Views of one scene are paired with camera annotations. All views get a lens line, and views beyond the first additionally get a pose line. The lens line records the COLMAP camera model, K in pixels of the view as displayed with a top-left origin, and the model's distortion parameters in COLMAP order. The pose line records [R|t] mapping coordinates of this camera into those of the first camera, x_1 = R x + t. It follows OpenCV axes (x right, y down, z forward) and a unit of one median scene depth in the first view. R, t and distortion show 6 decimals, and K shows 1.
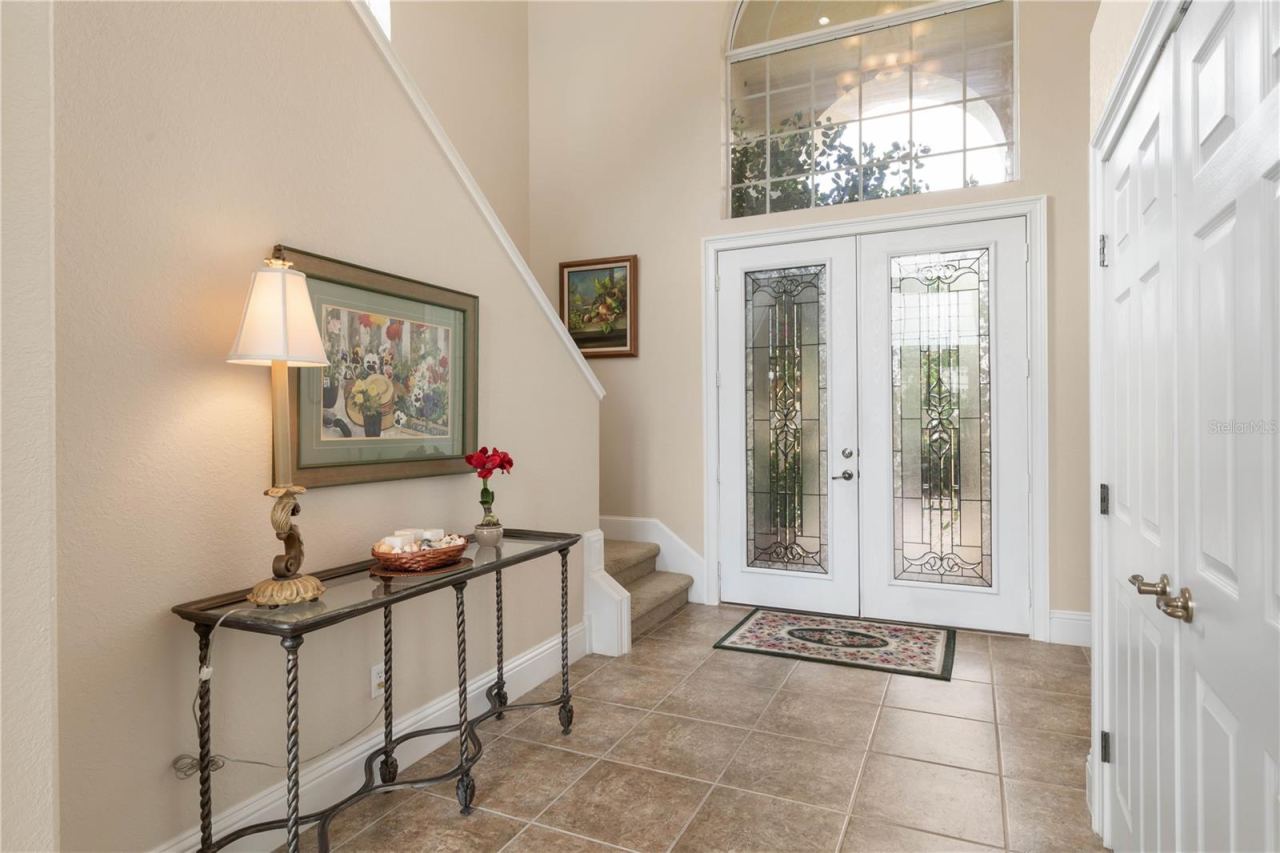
lens RADIAL K [[687.7, 0, 640.0], [0, 687.7, 426.5], [0, 0, 1]] dist [-0.000199, -0.000049]
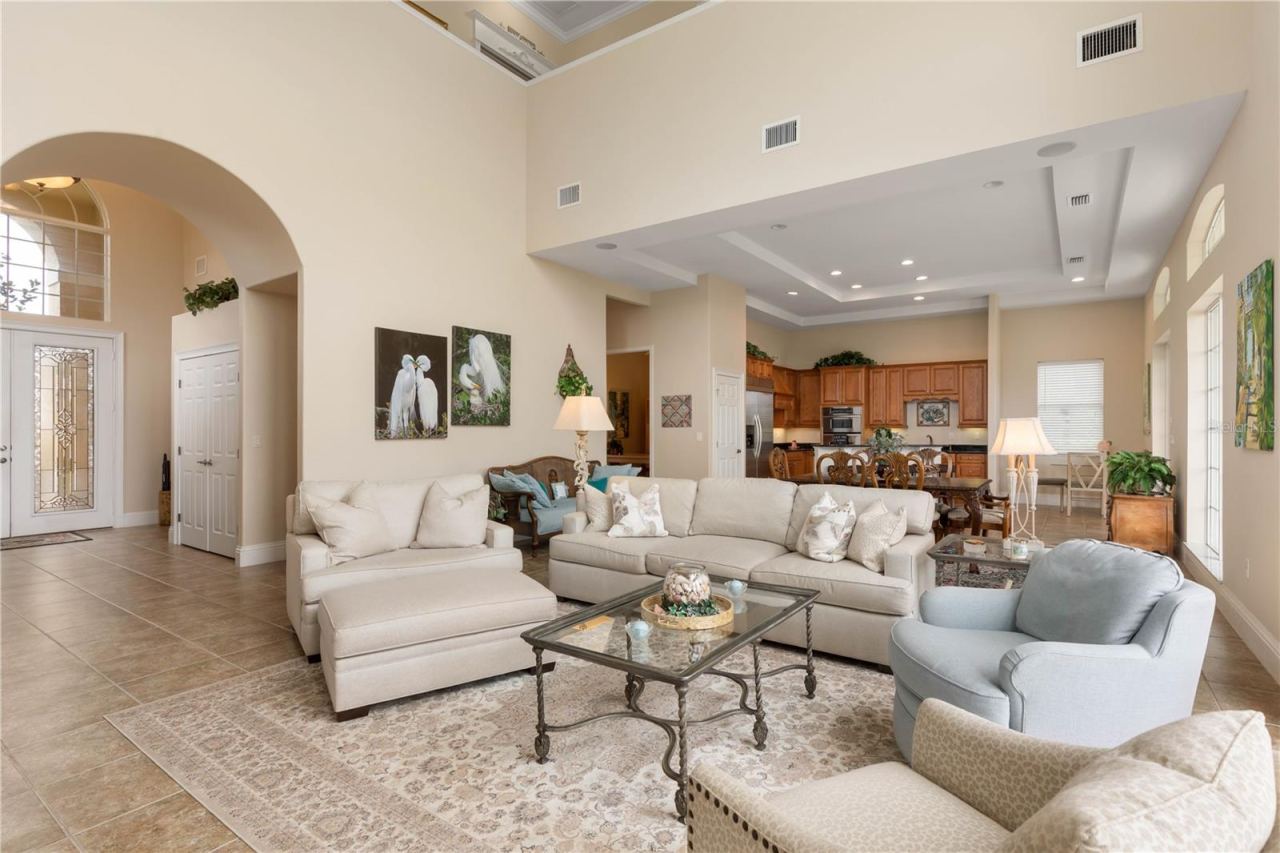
lens RADIAL K [[619.1, 0, 640.0], [0, 619.1, 426.5], [0, 0, 1]] dist [-0.001369, -0.000306]
pose [[0.177916, 0.010564, 0.983989, -1.118904], [0.009582, 0.999876, -0.012467, 0.020732], [-0.983999, 0.011646, 0.177793, -1.054031]]
